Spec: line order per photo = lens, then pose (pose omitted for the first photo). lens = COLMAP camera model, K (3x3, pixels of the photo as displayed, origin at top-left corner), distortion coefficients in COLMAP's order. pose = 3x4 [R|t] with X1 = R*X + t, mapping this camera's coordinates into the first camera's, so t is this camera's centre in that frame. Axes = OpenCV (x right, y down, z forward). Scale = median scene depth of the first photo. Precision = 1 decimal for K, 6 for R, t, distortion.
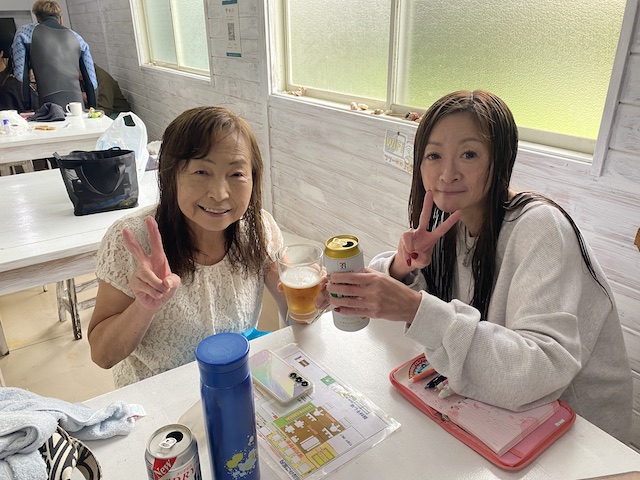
lens RADIAL K [[485.3, 0, 318.3], [0, 485.3, 237.6], [0, 0, 1]] dist [0.026169, -0.035228]
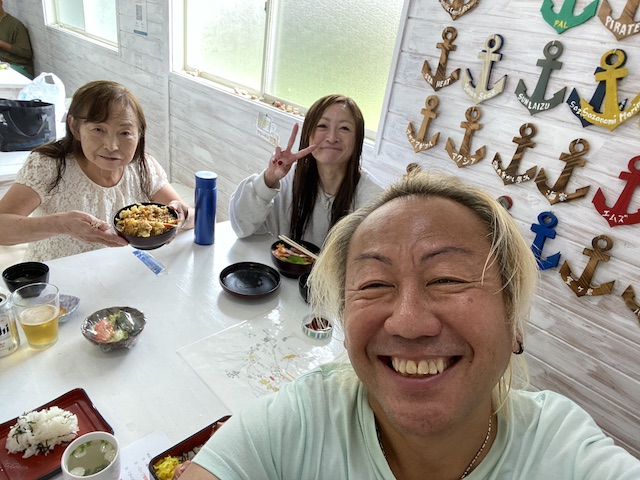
lens RADIAL K [[431.6, 0, 323.9], [0, 431.6, 237.2], [0, 0, 1]] dist [0.032550, -0.024932]
pose [[0.968001, 0.045842, 0.246724, 0.027496], [-0.061602, 0.996498, 0.056539, 0.045973], [-0.243268, -0.069928, 0.967435, -0.224599]]
